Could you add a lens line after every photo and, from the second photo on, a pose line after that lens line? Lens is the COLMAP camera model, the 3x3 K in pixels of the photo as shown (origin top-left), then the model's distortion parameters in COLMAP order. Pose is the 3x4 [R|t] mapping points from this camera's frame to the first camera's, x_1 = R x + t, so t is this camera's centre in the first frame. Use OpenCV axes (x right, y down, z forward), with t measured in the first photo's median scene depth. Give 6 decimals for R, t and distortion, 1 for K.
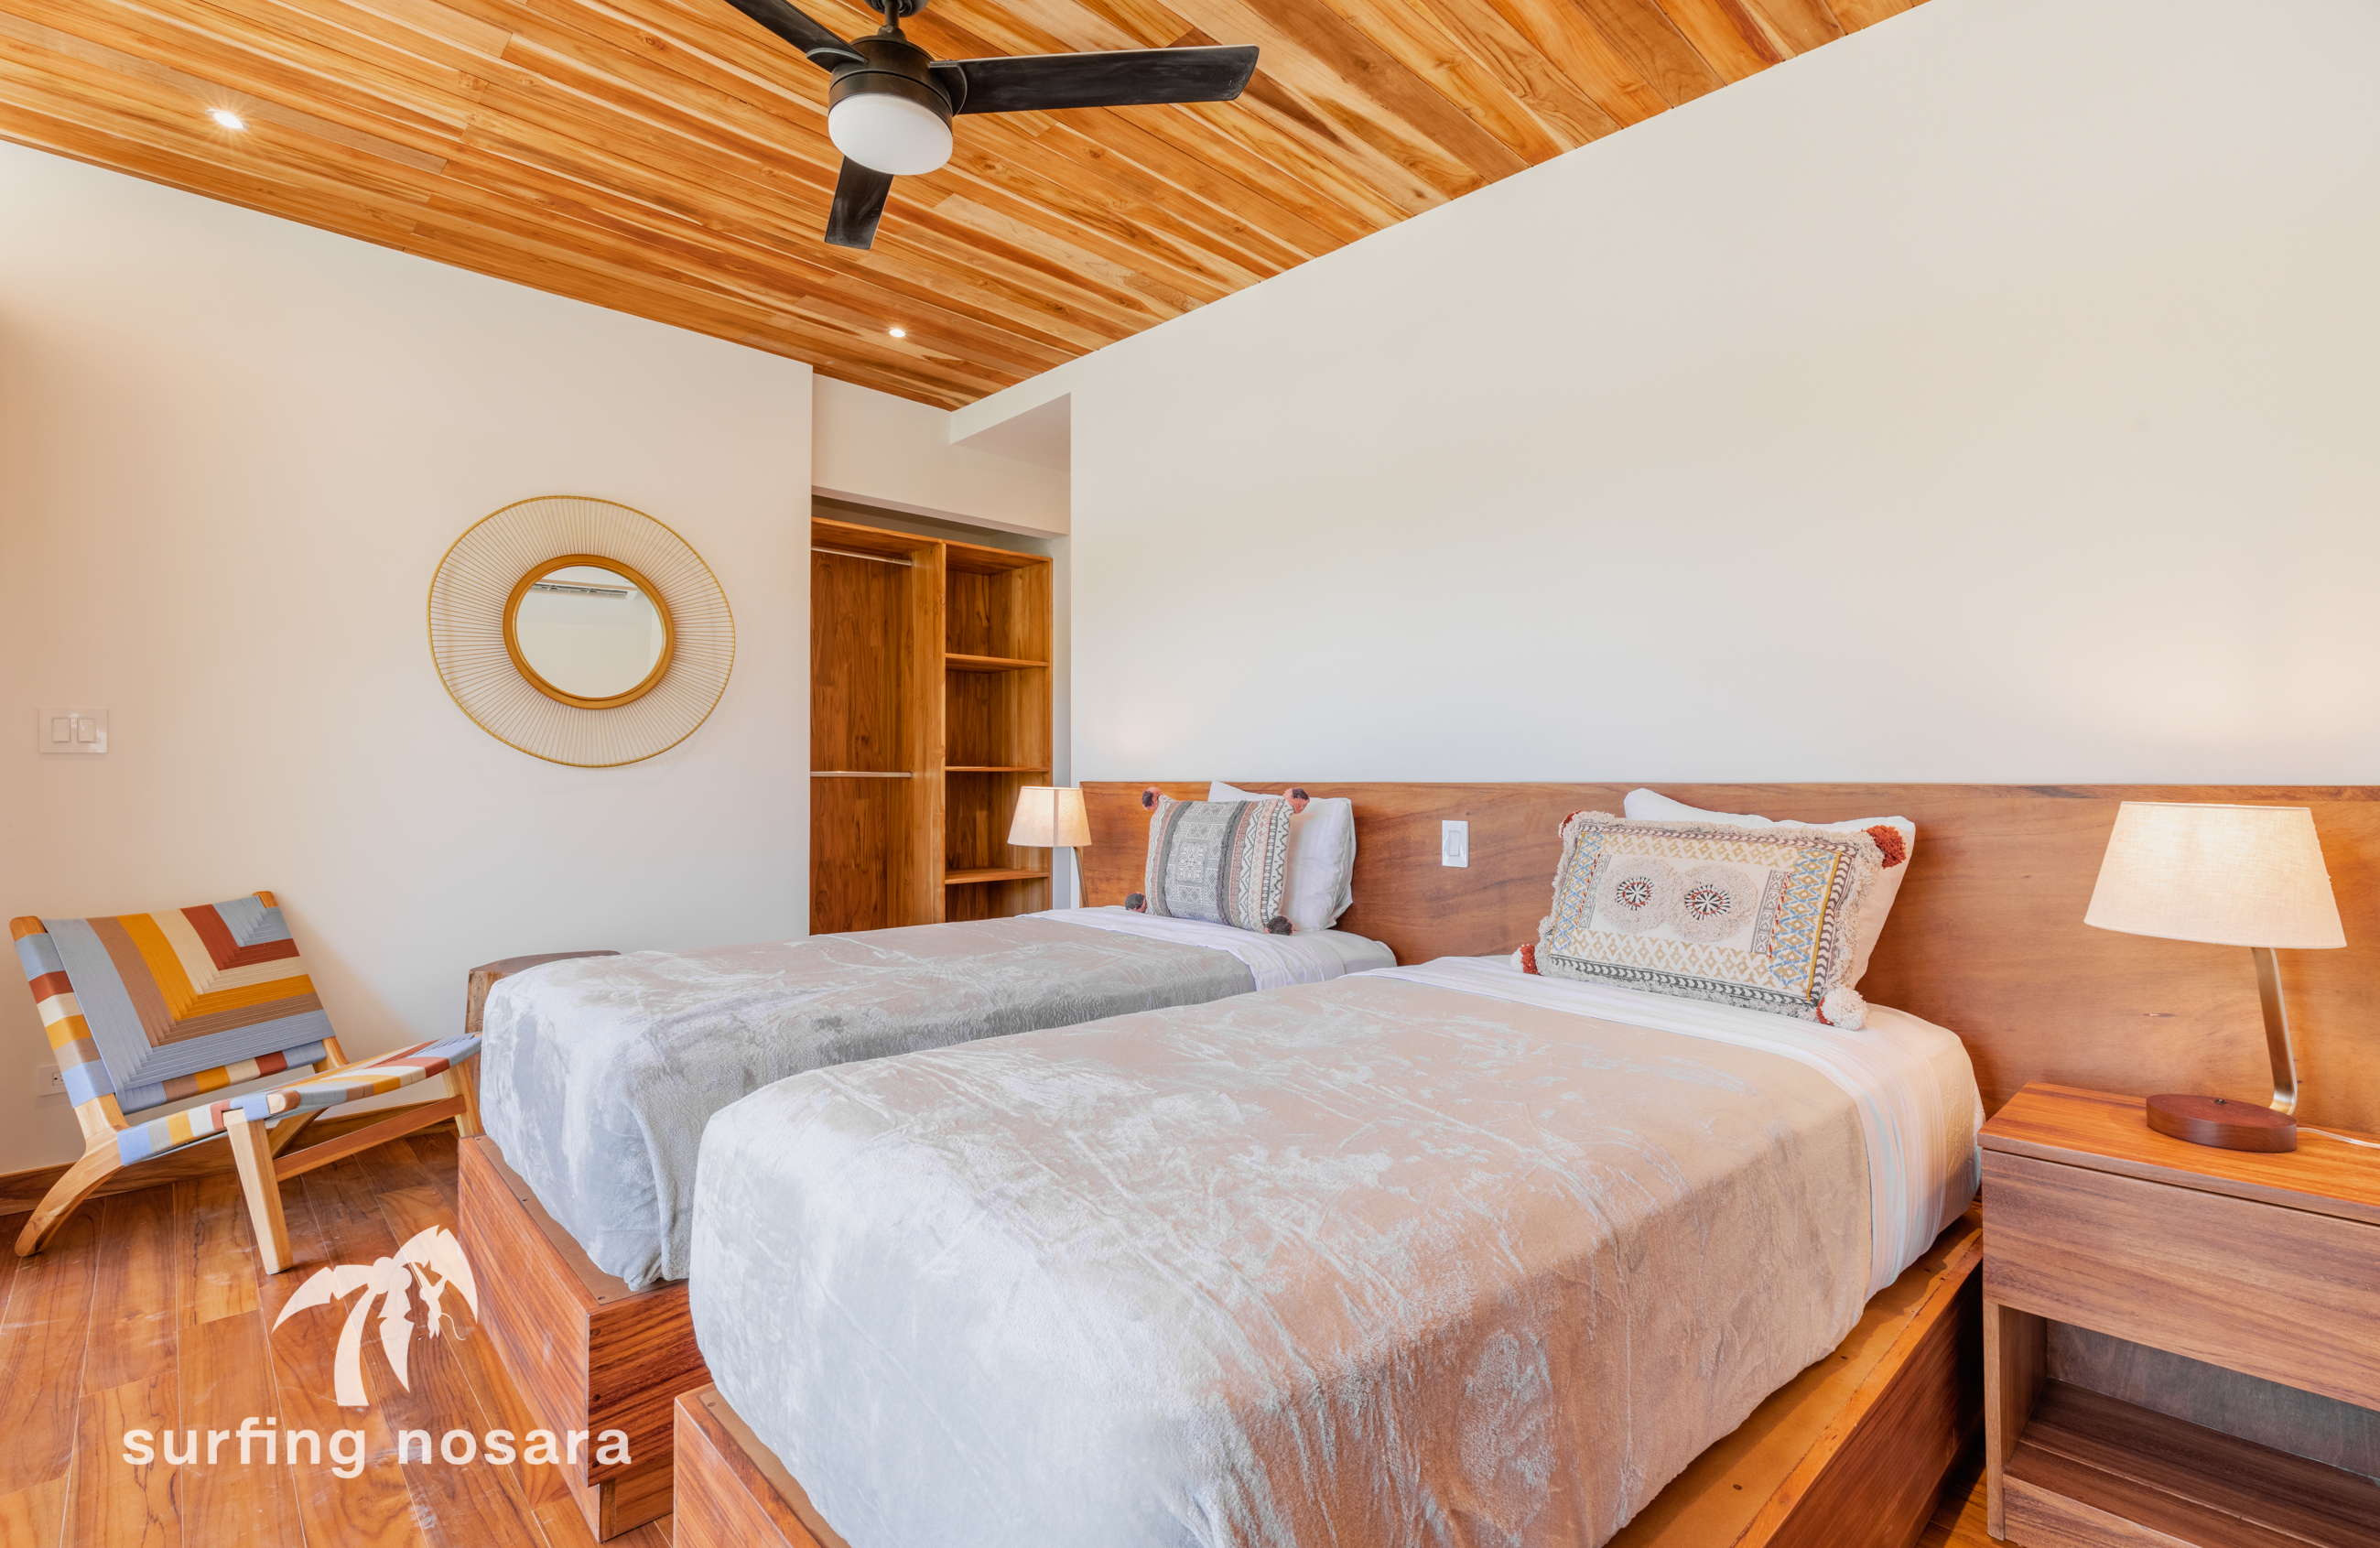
lens RADIAL K [[1089.2, 0, 1215.3], [0, 1089.2, 769.0], [0, 0, 1]] dist [0.012768, -0.000228]
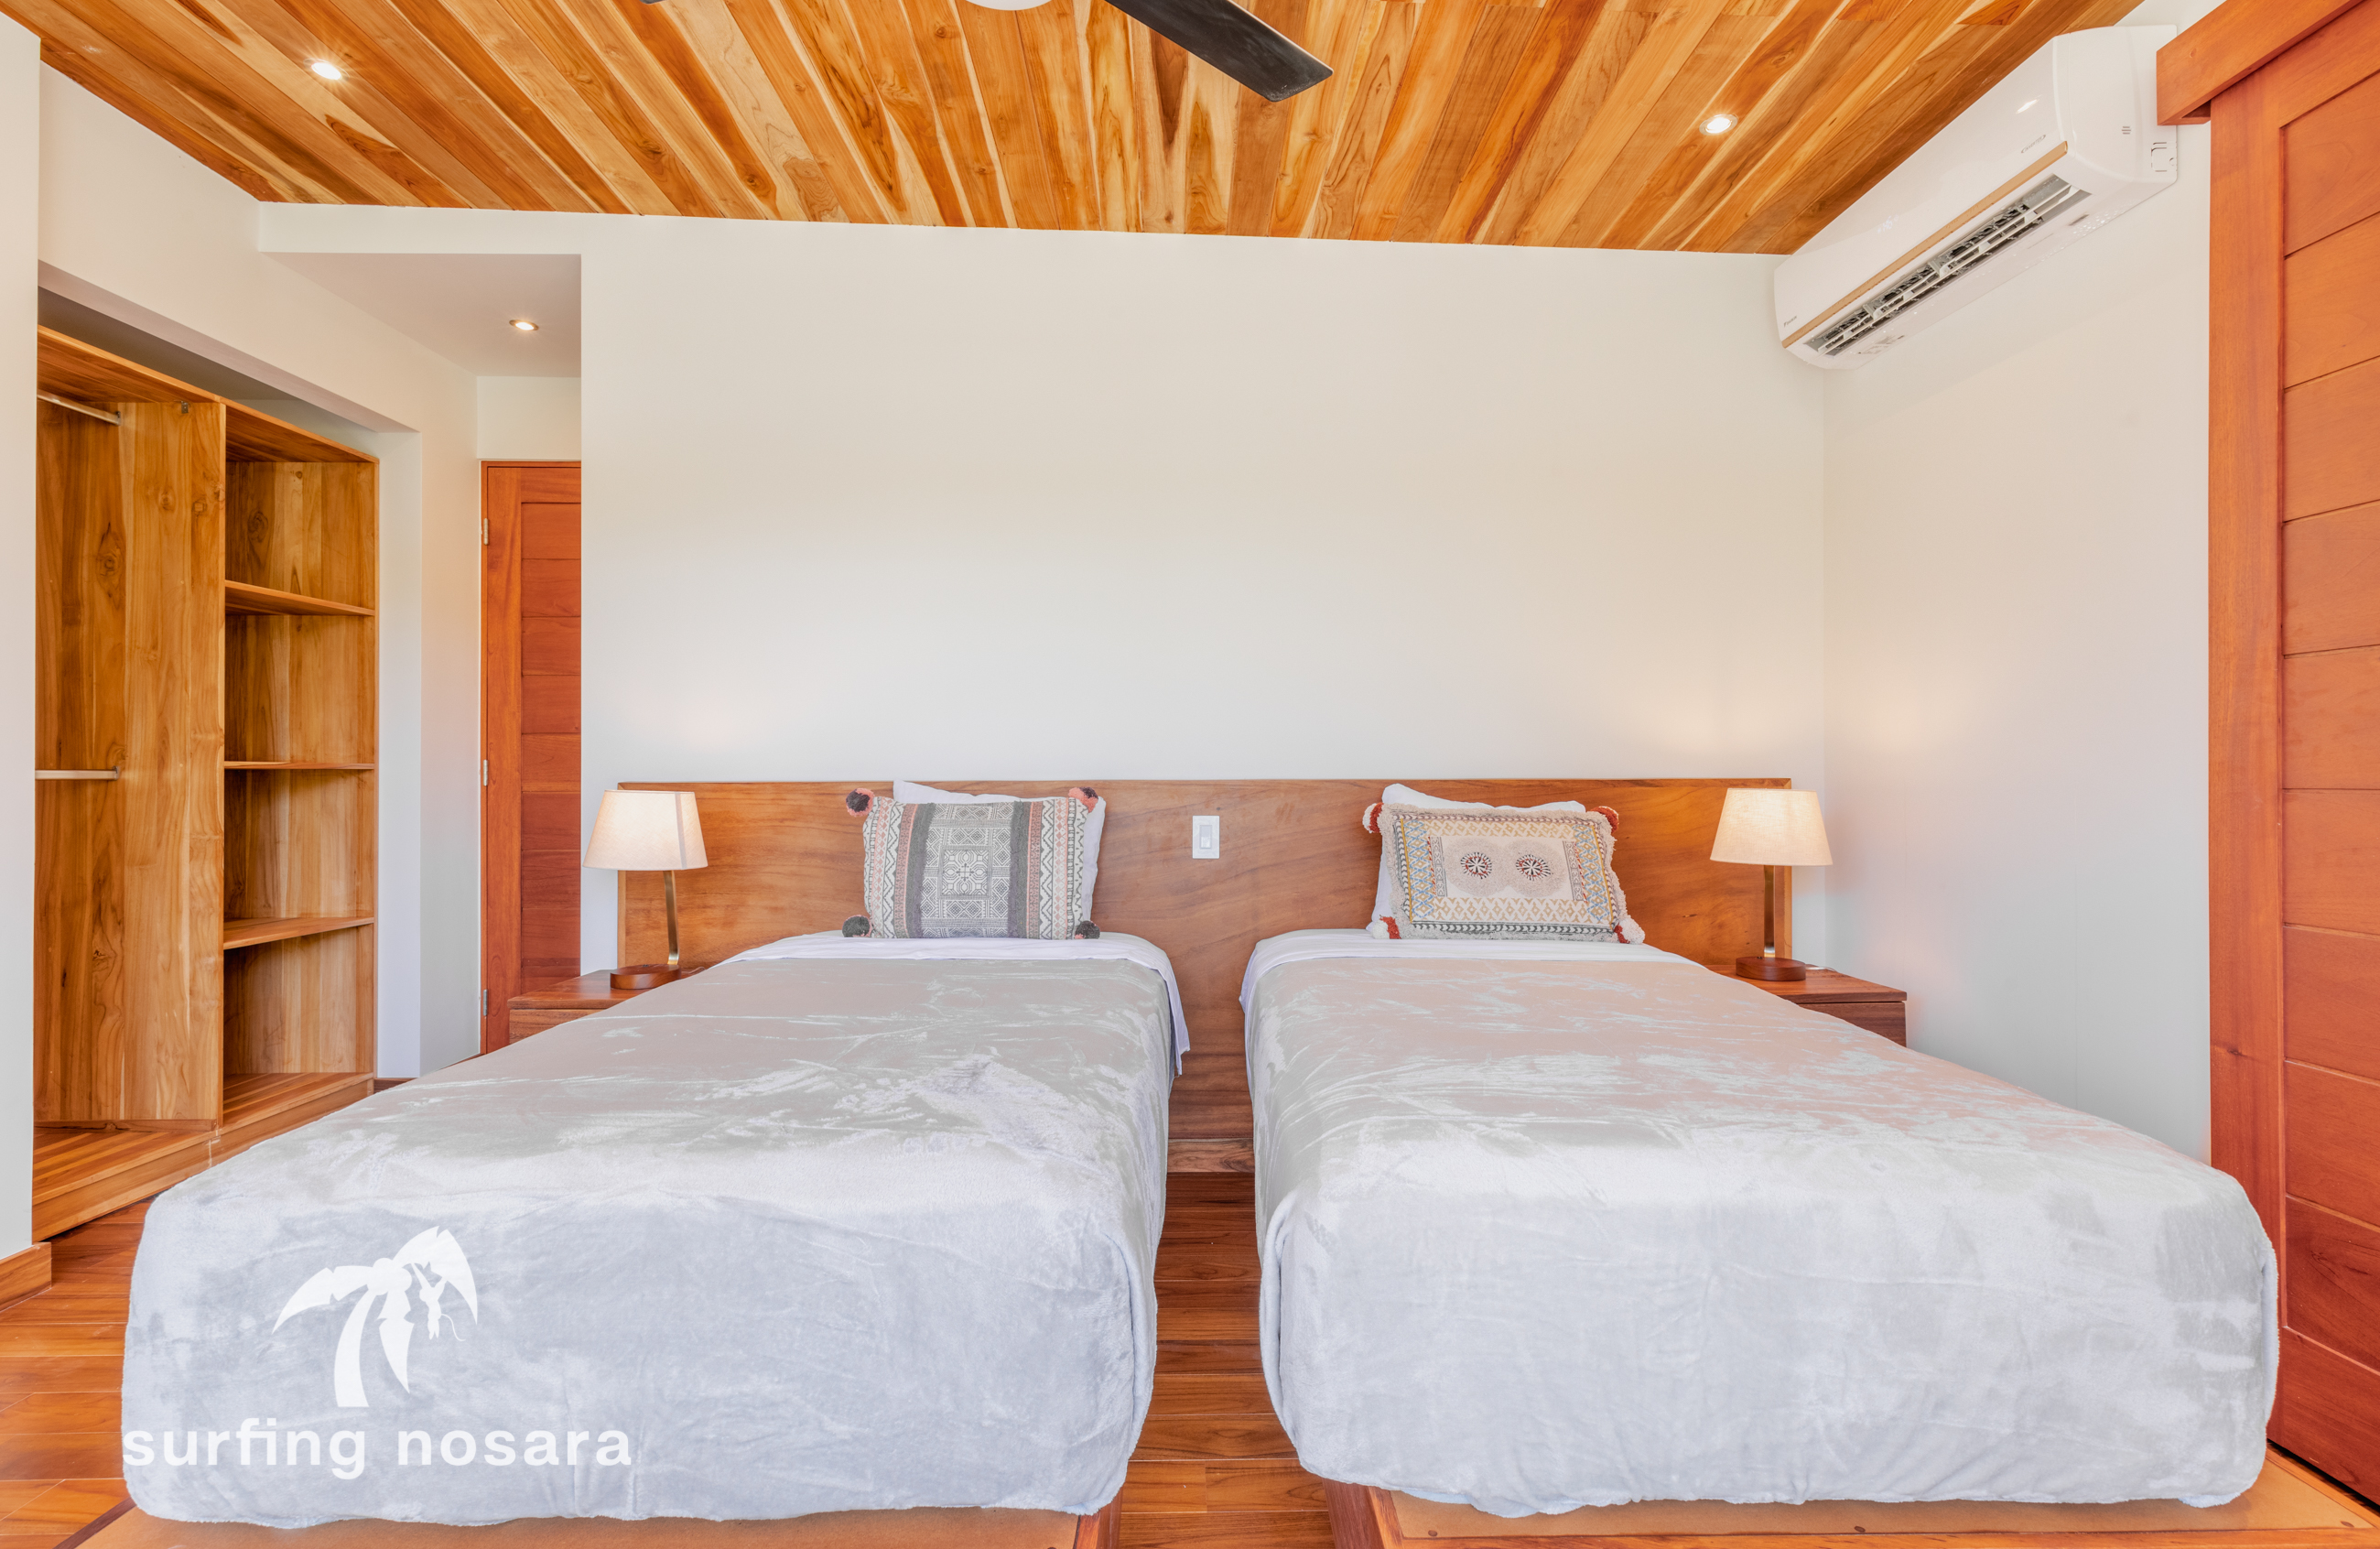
lens RADIAL K [[1089.2, 0, 1206.9], [0, 1089.2, 773.1], [0, 0, 1]] dist [0.012768, -0.000228]
pose [[0.677341, -0.001901, 0.735666, -0.554785], [-0.003131, 0.999980, 0.005466, -0.000647], [-0.735662, -0.006006, 0.677322, 0.261191]]
